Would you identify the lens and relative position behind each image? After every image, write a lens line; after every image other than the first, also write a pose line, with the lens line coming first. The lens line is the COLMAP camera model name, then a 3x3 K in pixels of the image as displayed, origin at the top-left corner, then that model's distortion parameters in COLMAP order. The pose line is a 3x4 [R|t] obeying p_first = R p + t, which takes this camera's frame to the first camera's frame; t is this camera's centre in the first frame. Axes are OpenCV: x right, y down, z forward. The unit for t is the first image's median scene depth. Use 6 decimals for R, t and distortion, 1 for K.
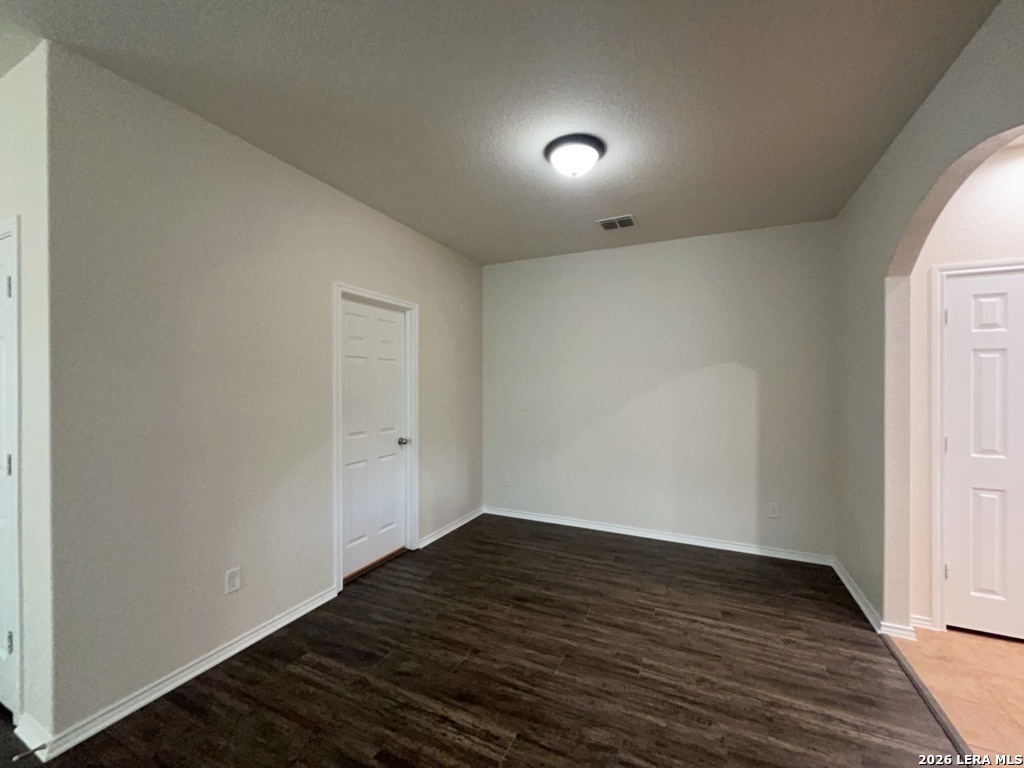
lens RADIAL K [[413.0, 0, 513.6], [0, 413.0, 382.1], [0, 0, 1]] dist [-0.002790, 0.000371]
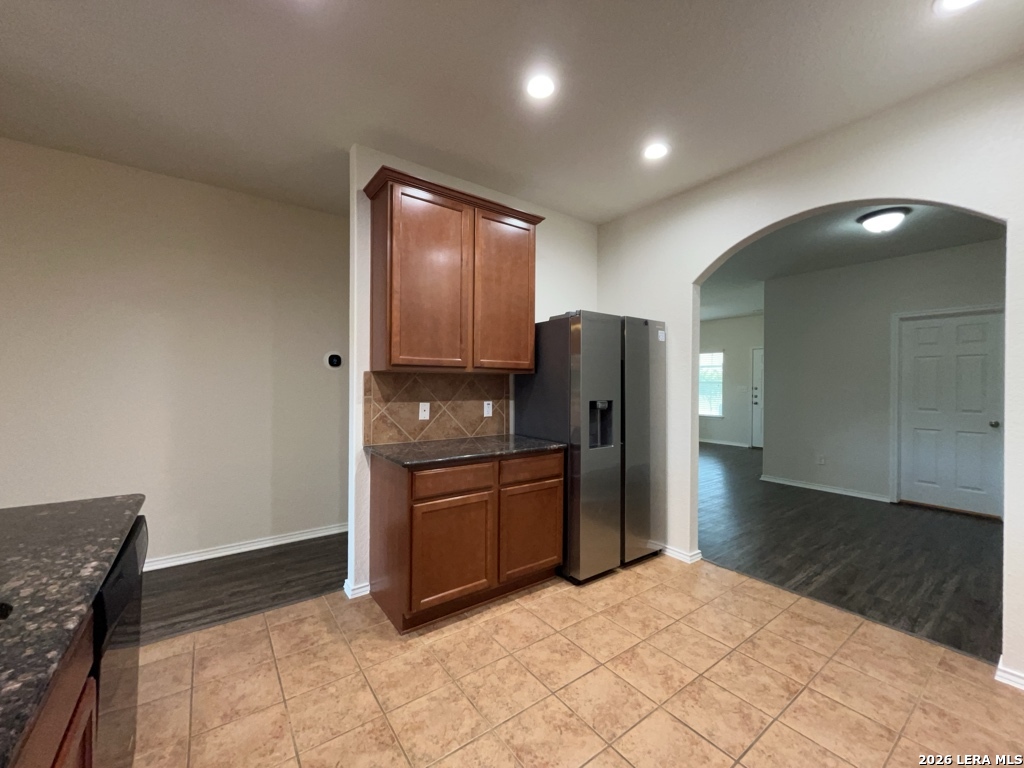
lens RADIAL K [[413.0, 0, 514.0], [0, 413.0, 385.1], [0, 0, 1]] dist [-0.002790, 0.000371]
pose [[-0.476173, -0.001544, -0.879350, 2.320581], [-0.009572, 0.999948, 0.003427, 0.072846], [0.879300, 0.010049, -0.476163, 0.607594]]
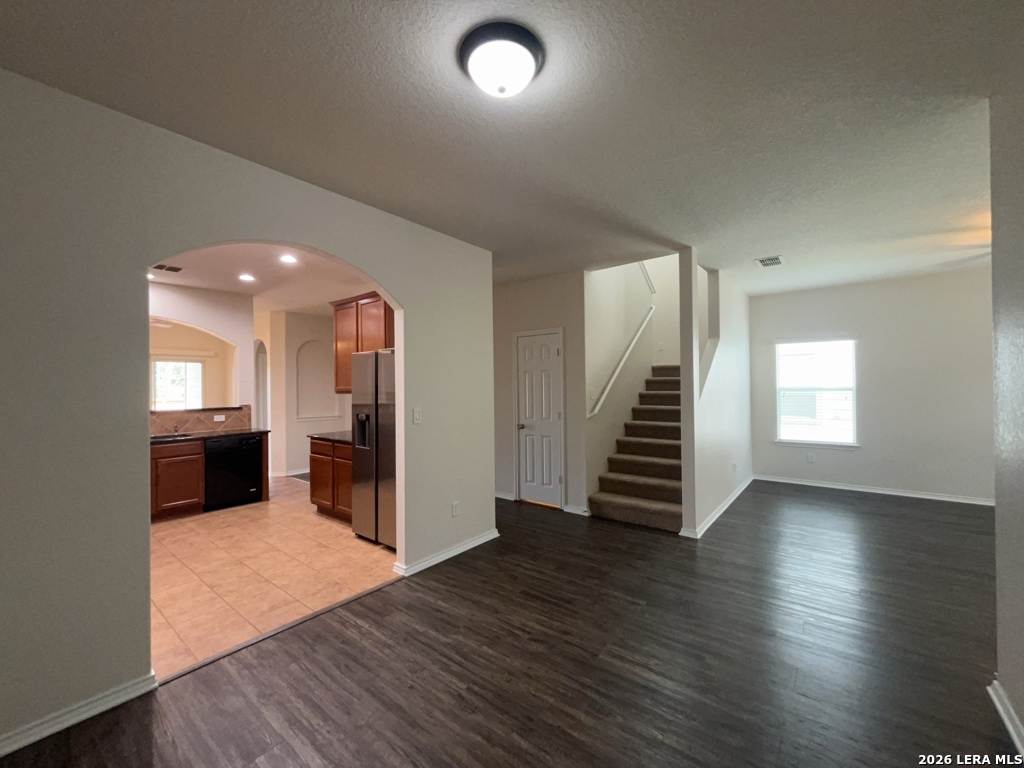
lens RADIAL K [[413.0, 0, 517.2], [0, 413.0, 385.7], [0, 0, 1]] dist [-0.002790, 0.000371]
pose [[-0.974877, 0.011423, 0.222450, -0.033416], [0.012366, 0.999919, 0.002847, -0.001901], [-0.222400, 0.005526, -0.974940, 1.870924]]
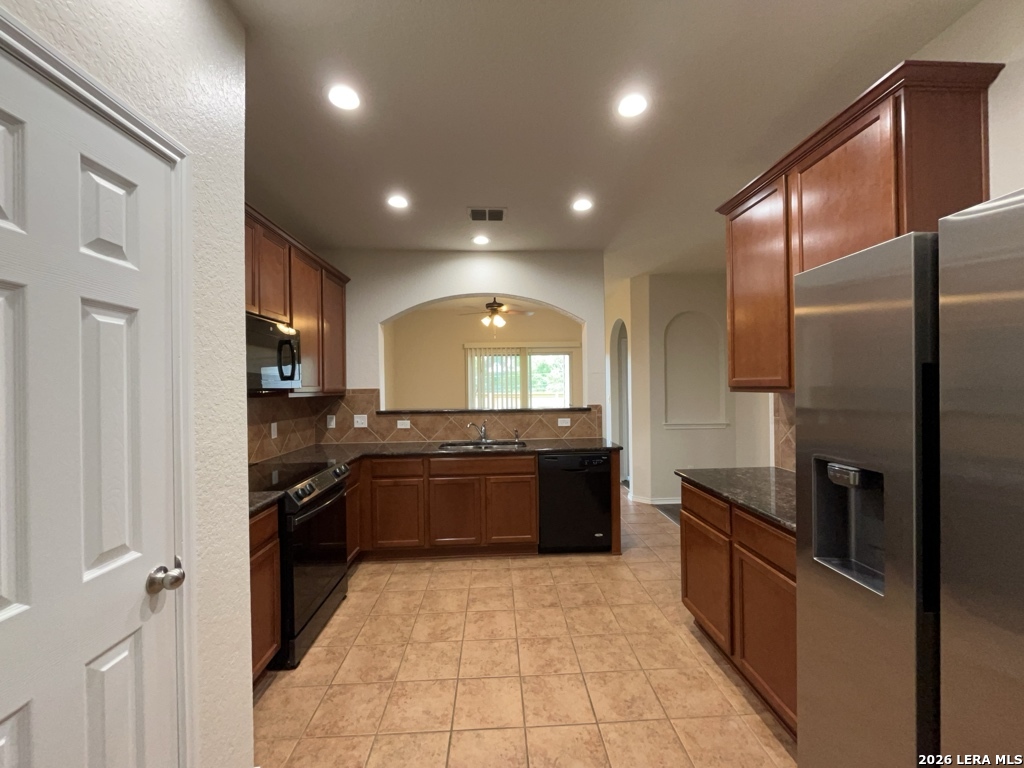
lens RADIAL K [[413.0, 0, 516.9], [0, 413.0, 384.2], [0, 0, 1]] dist [-0.002790, 0.000371]
pose [[-0.474496, 0.008794, 0.880214, 0.769995], [0.017458, 0.999847, -0.000578, 0.006868], [-0.880084, 0.015093, -0.474578, 0.876266]]
